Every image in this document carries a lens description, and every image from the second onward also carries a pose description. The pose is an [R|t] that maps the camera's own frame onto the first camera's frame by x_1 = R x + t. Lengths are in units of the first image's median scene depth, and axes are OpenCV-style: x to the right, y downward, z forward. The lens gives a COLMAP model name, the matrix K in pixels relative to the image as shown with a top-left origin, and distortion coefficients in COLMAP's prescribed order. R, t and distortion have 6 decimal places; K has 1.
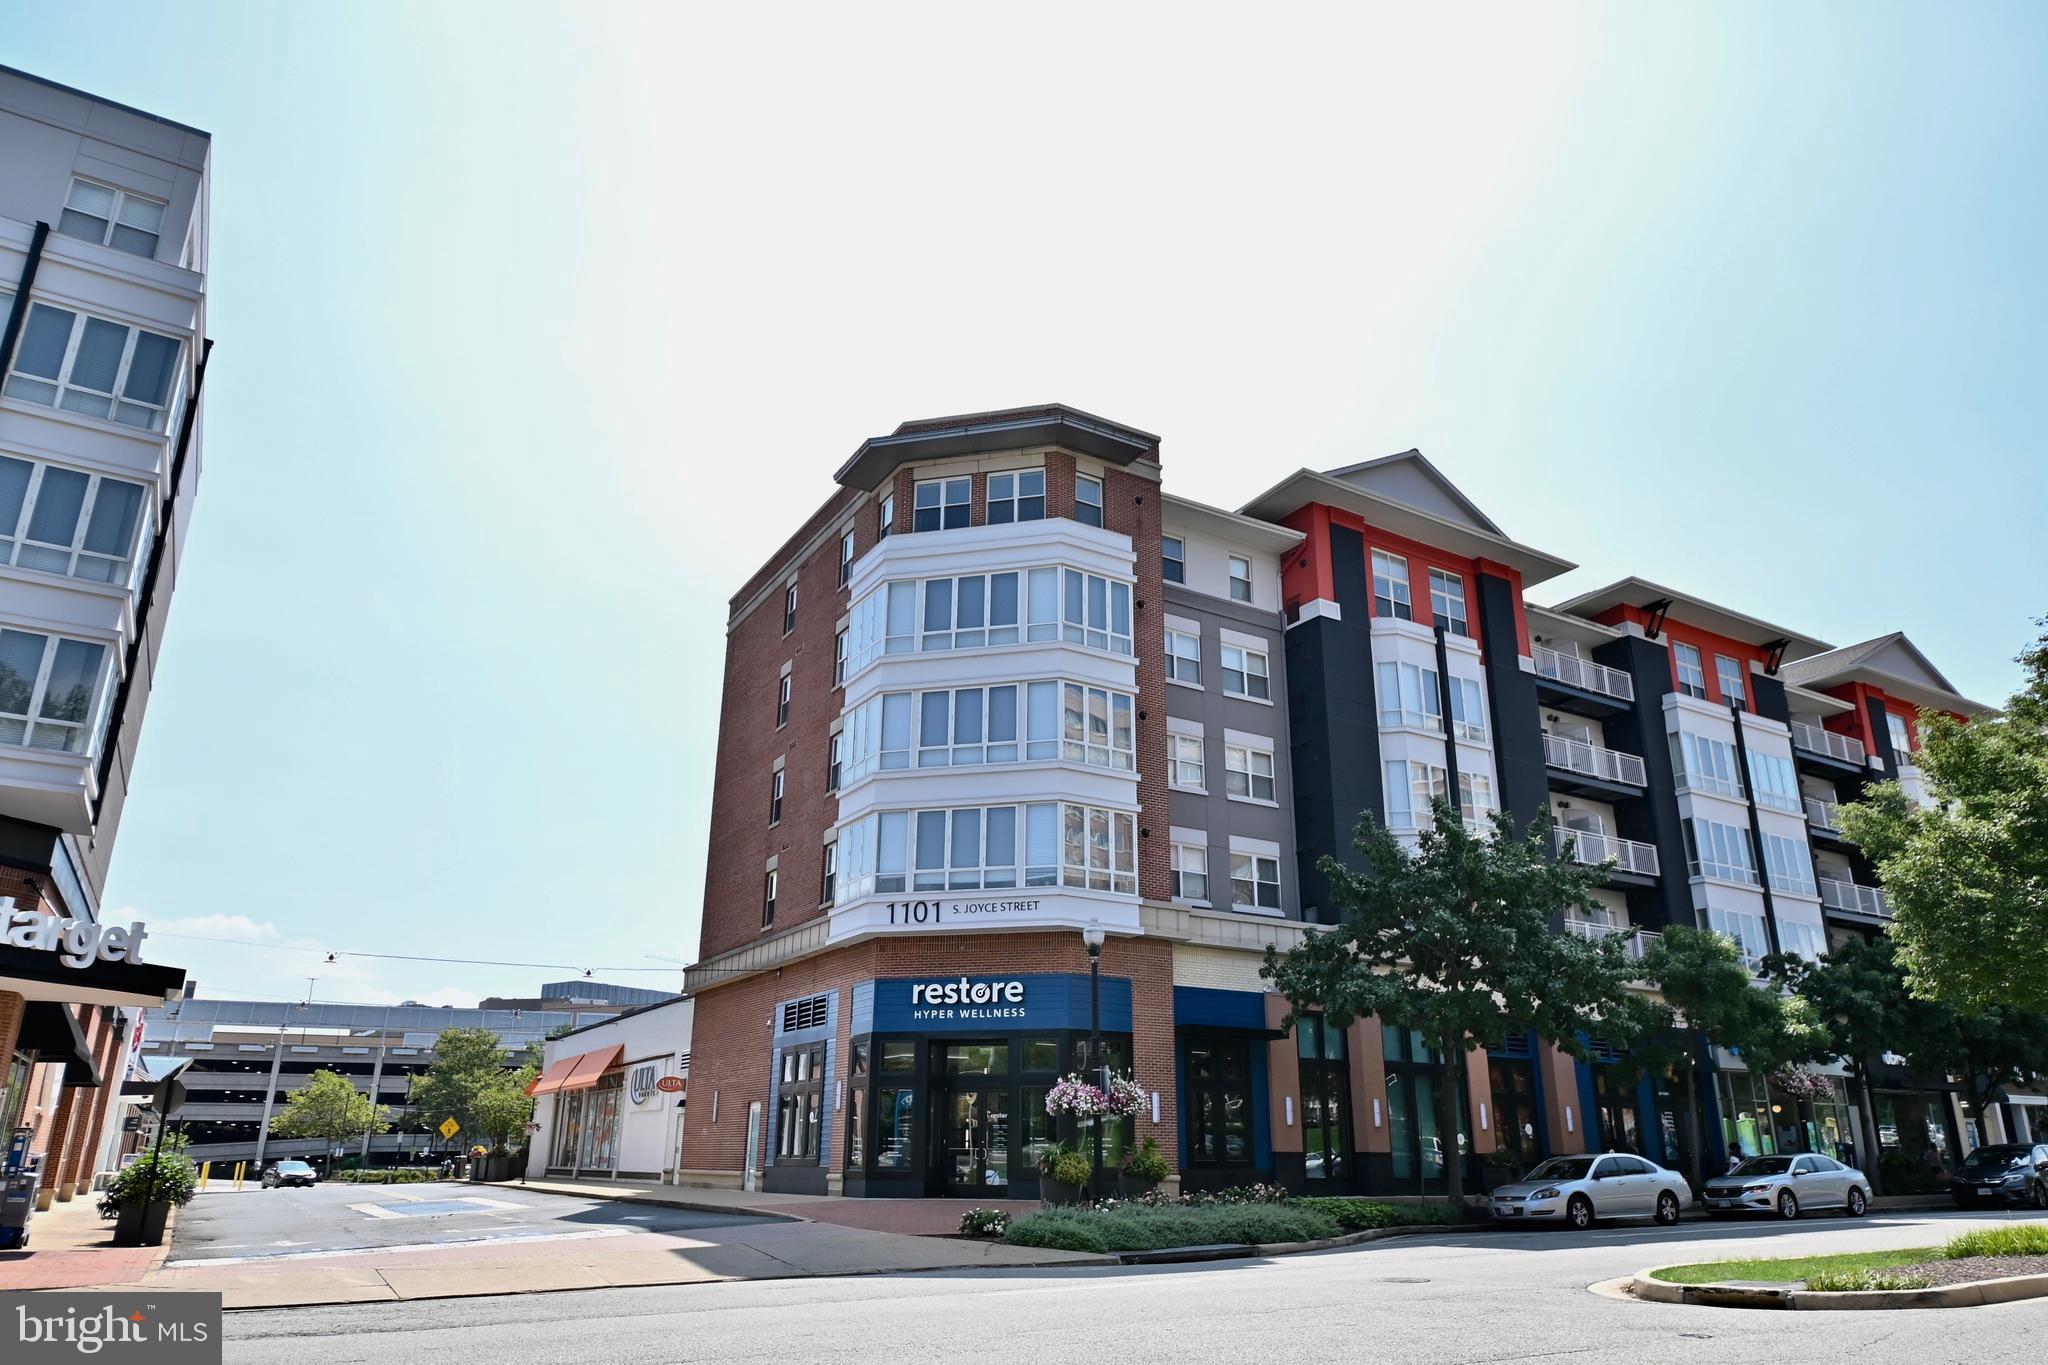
lens RADIAL K [[1320.0, 0, 1024.0], [0, 1320.0, 682.5], [0, 0, 1]] dist [-0.000298, -0.000074]
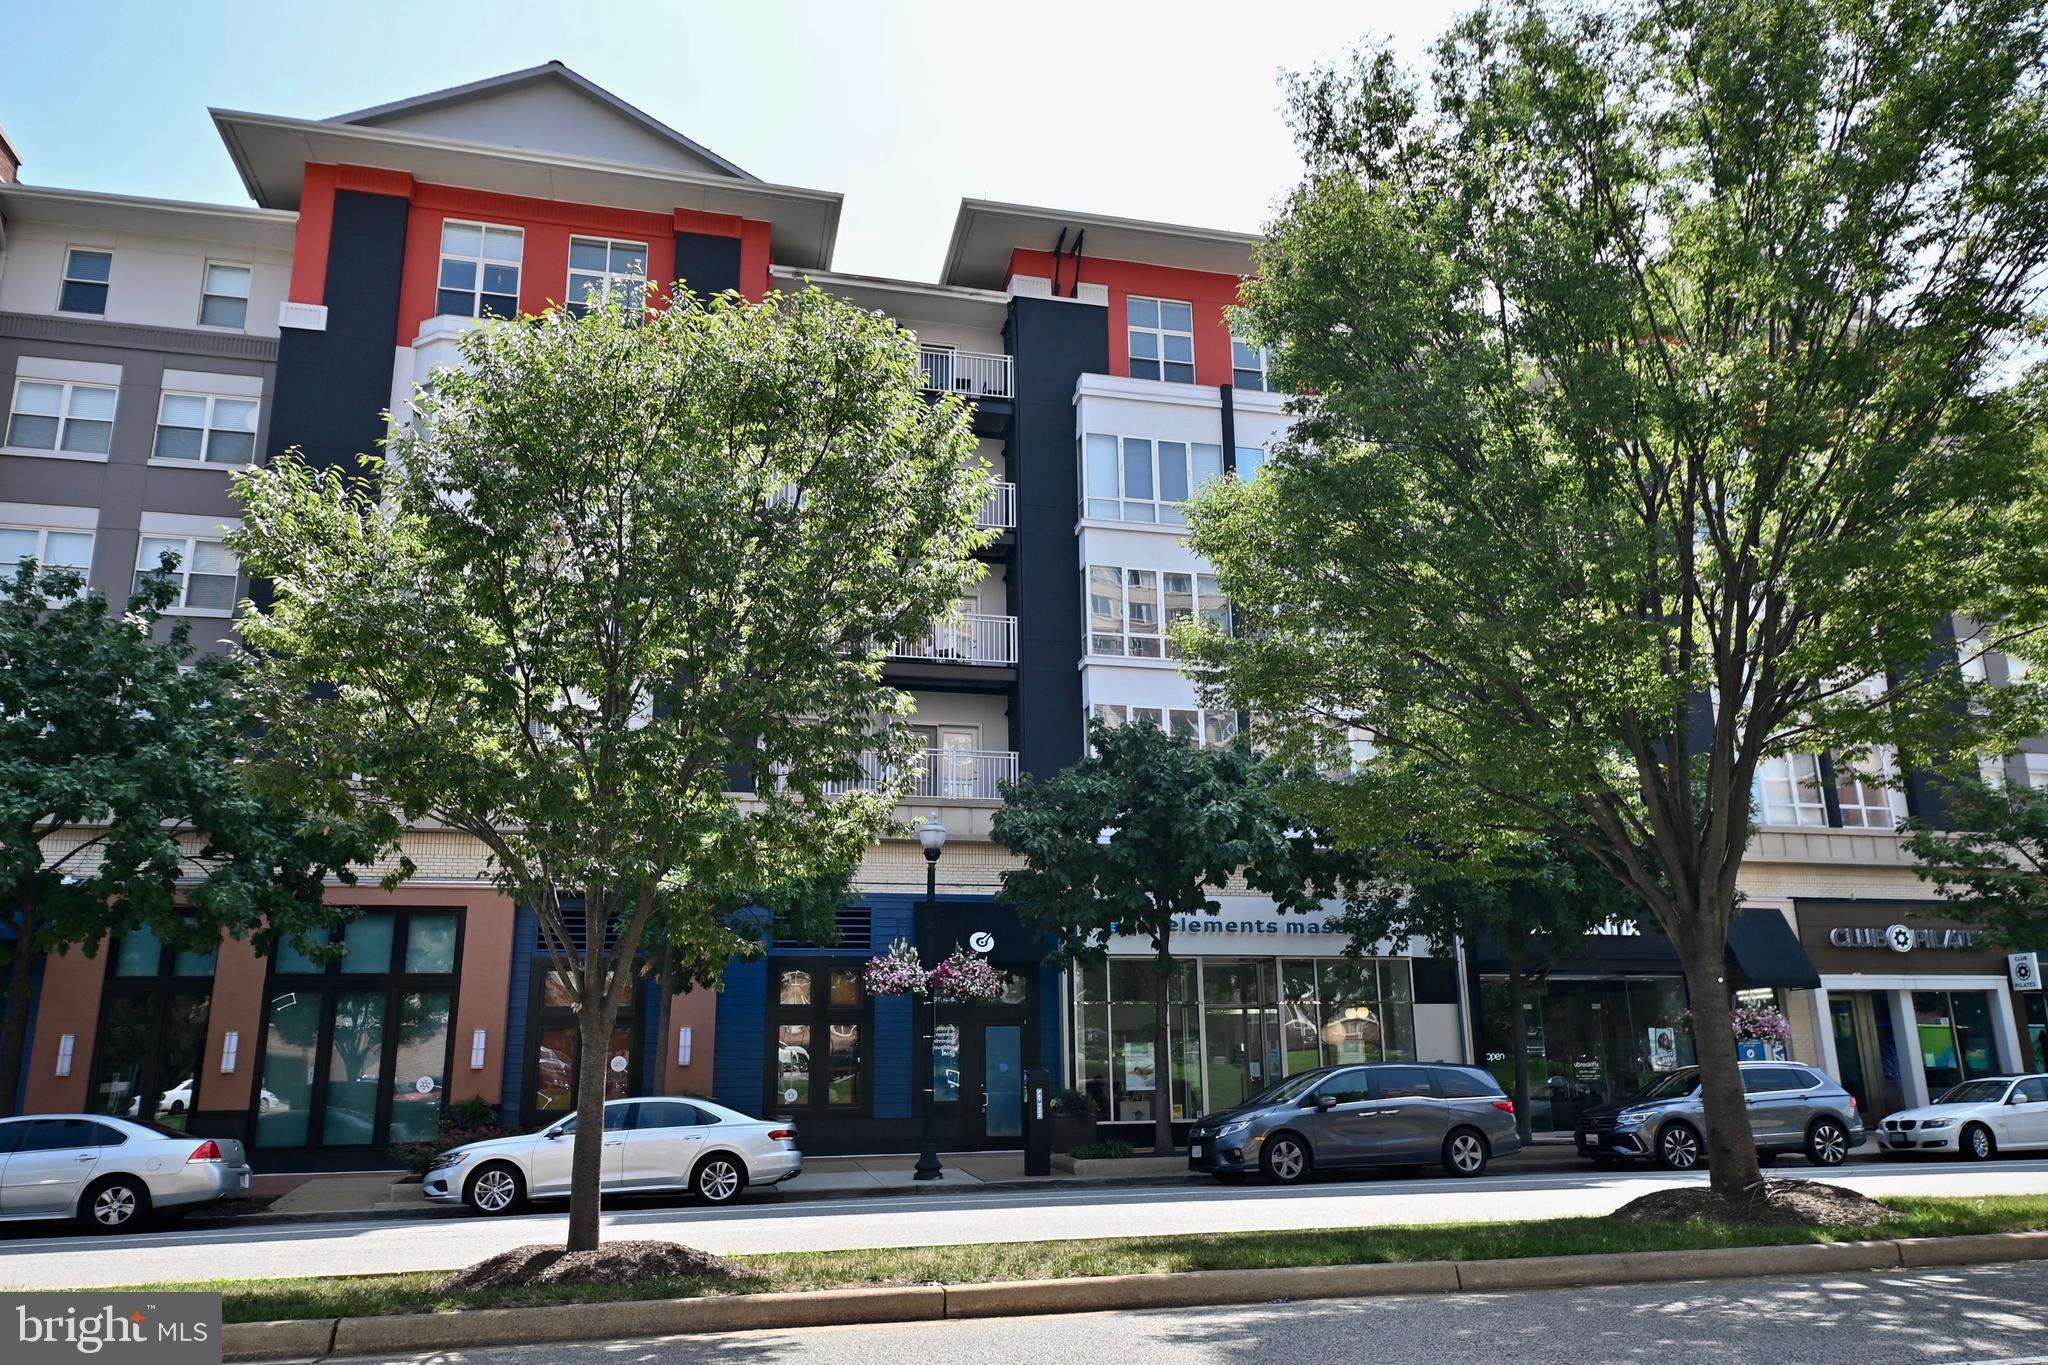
lens RADIAL K [[1376.4, 0, 1024.4], [0, 1376.4, 744.0], [0, 0, 1]] dist [0.001623, 0.001251]
pose [[0.950356, -0.099400, -0.294860, 0.685614], [0.126504, 0.989182, 0.074269, 0.138422], [0.284288, -0.107883, 0.952650, 0.375161]]
